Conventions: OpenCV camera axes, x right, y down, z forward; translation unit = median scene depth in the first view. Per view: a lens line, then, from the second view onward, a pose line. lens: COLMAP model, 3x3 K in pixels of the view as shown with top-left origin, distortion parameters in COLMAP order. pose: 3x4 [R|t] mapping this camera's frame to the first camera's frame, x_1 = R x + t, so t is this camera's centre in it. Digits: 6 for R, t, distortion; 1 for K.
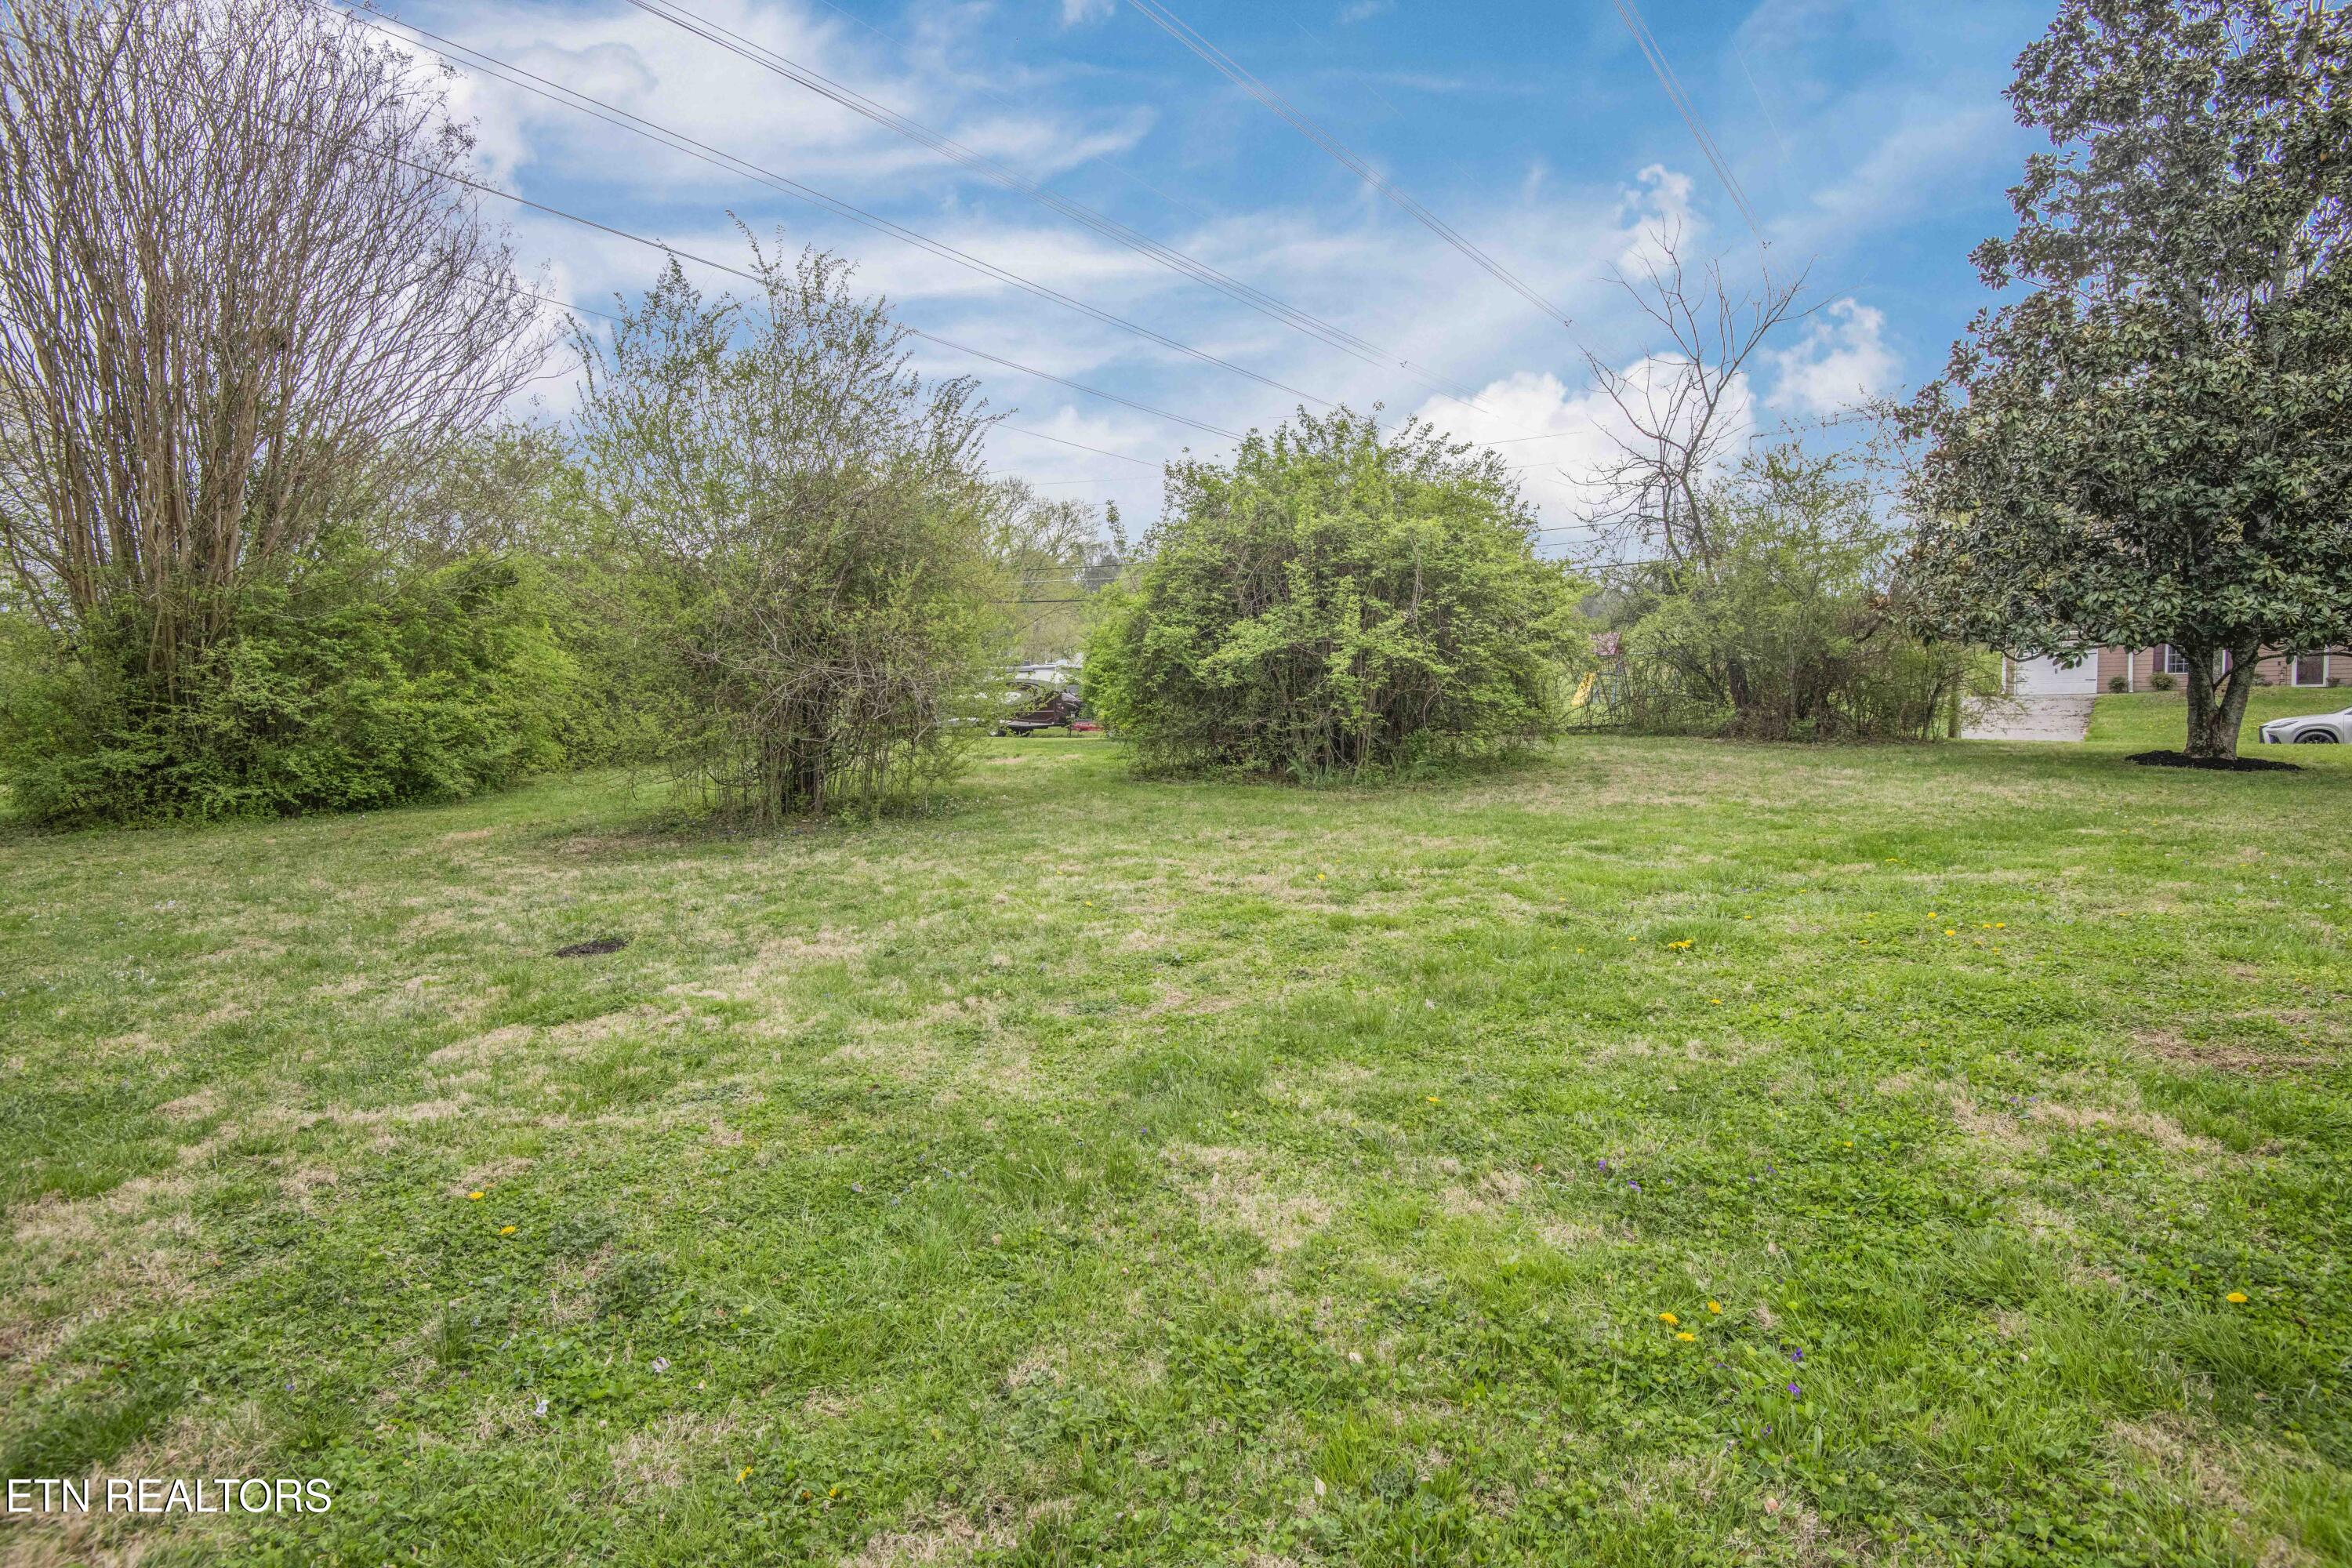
lens RADIAL K [[1085.9, 0, 1183.8], [0, 1085.9, 781.7], [0, 0, 1]] dist [-0.005079, -0.027291]
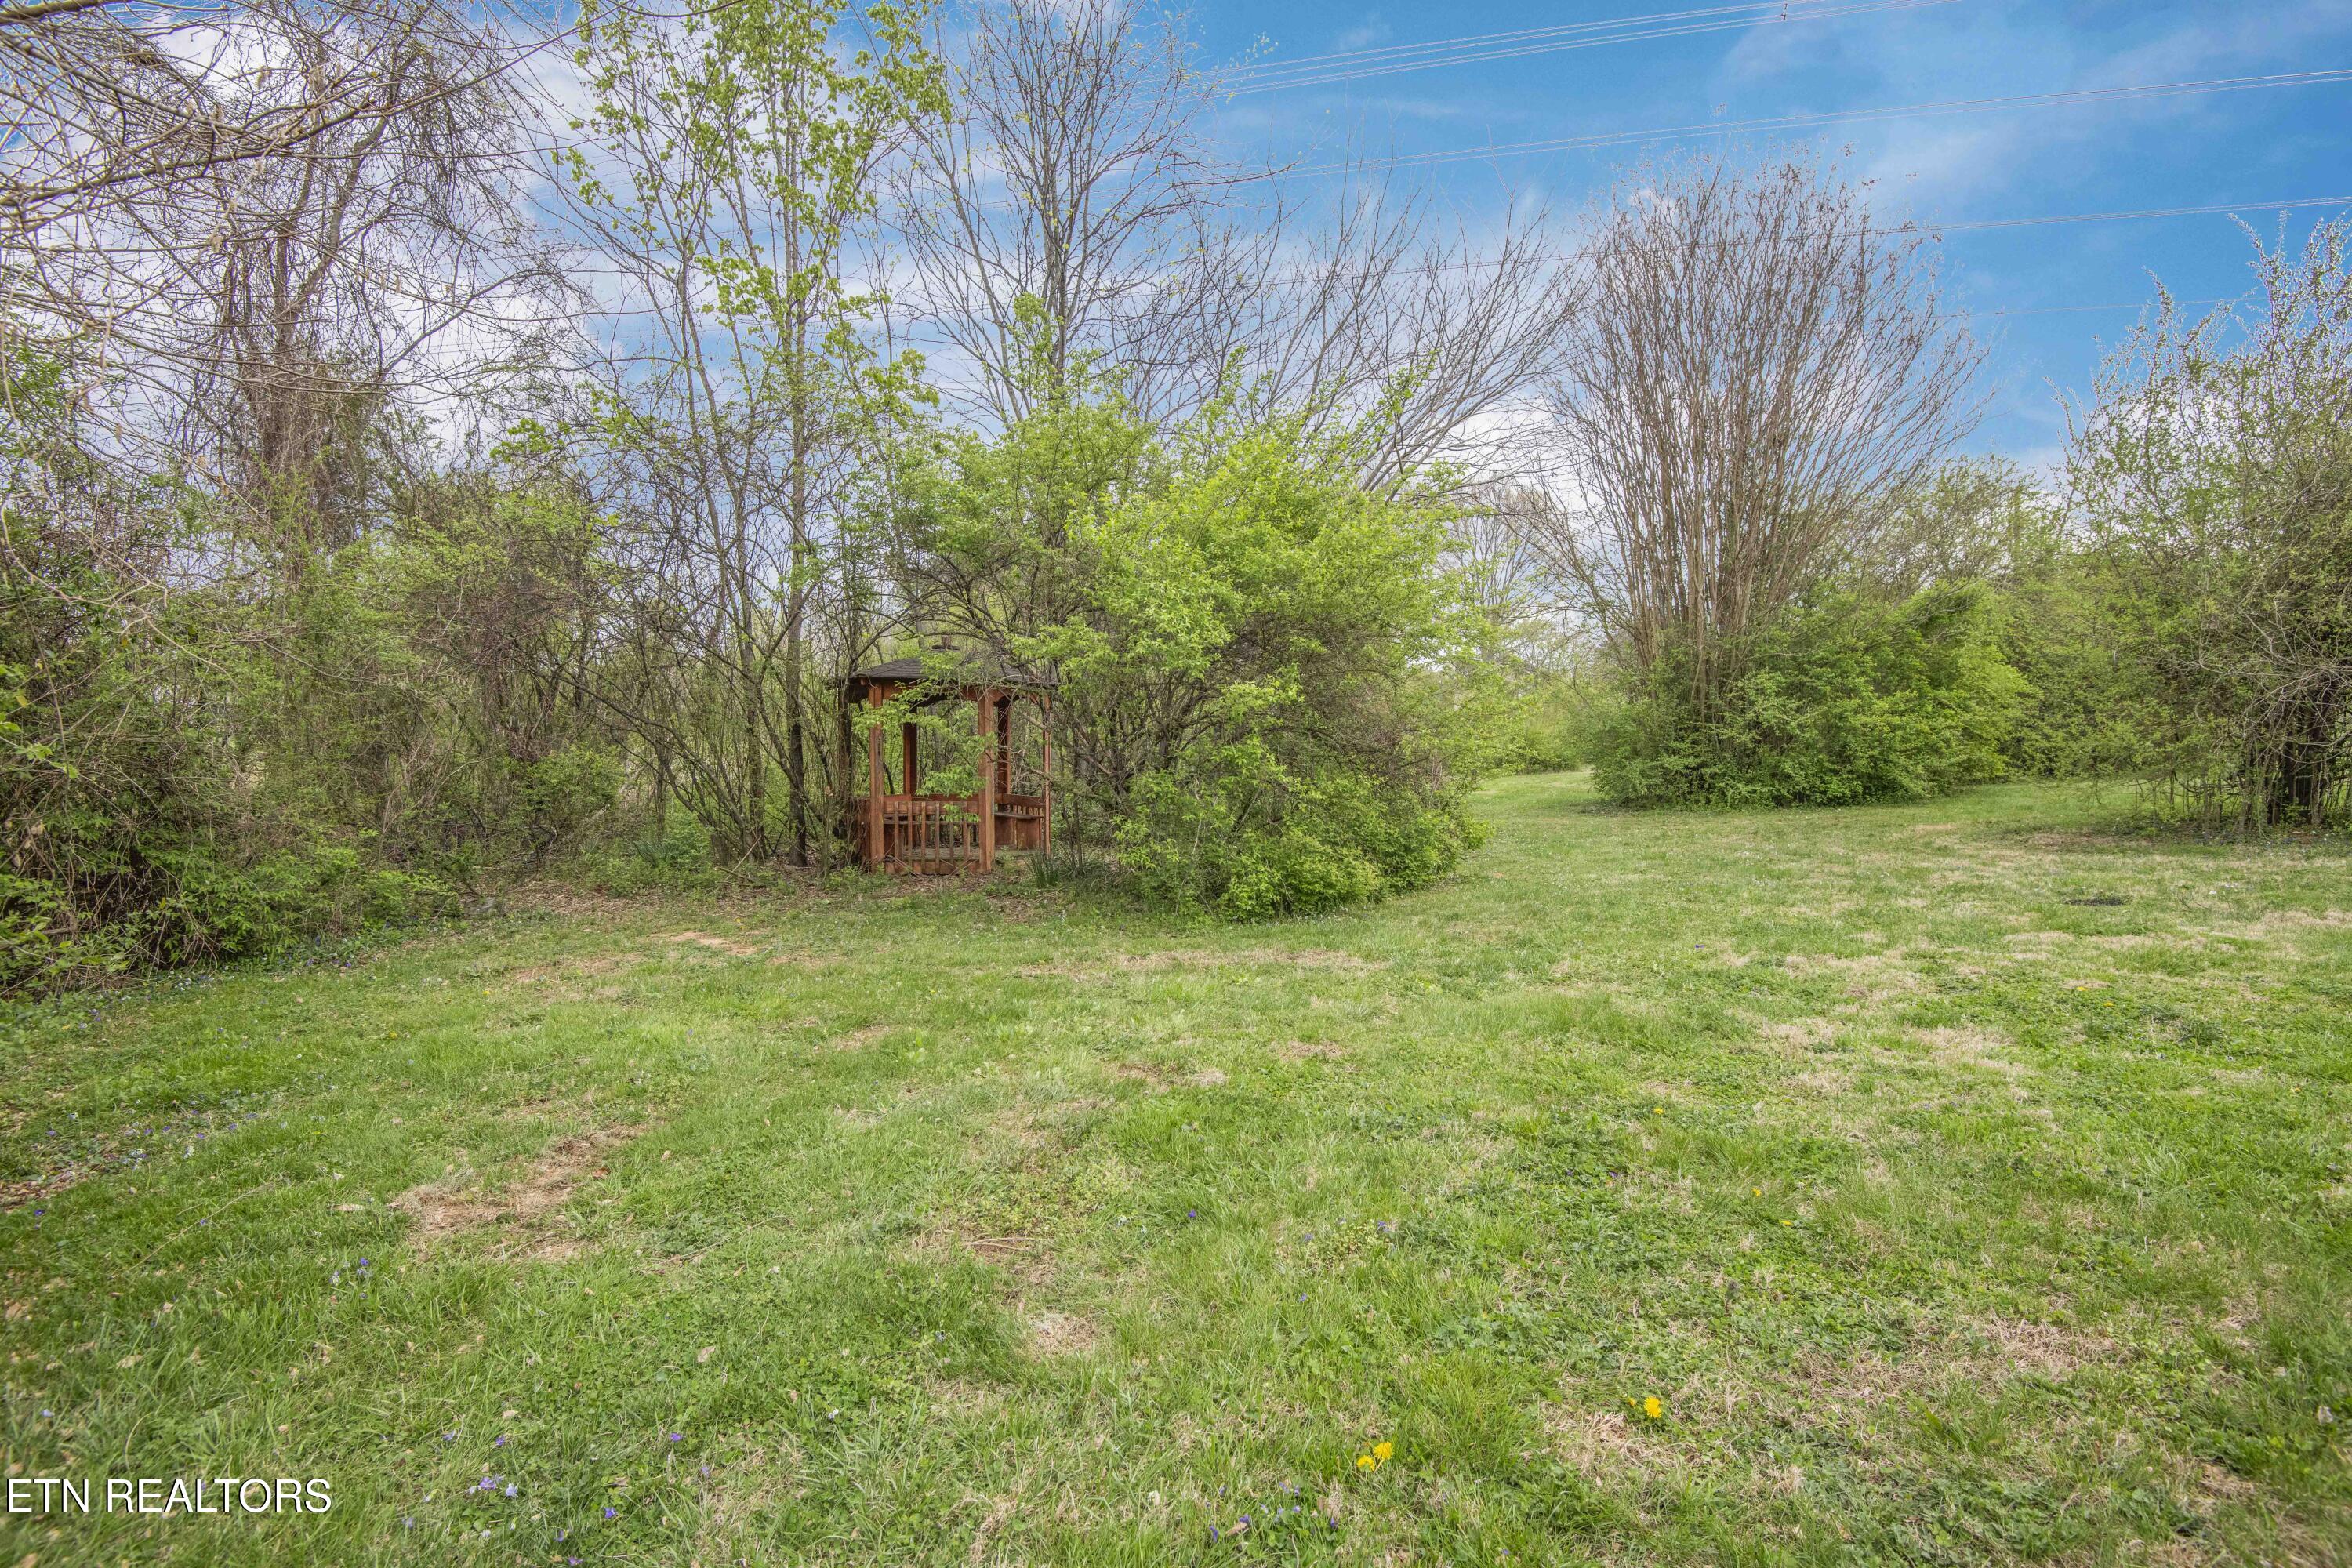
lens RADIAL K [[1170.4, 0, 1176.0], [0, 1170.4, 784.0], [0, 0, 1]] dist [-0.002017, -0.019374]
pose [[0.456701, 0.020013, -0.889395, 0.089580], [-0.039625, 0.999212, 0.002138, 0.031083], [0.888737, 0.034266, 0.457135, -0.318254]]
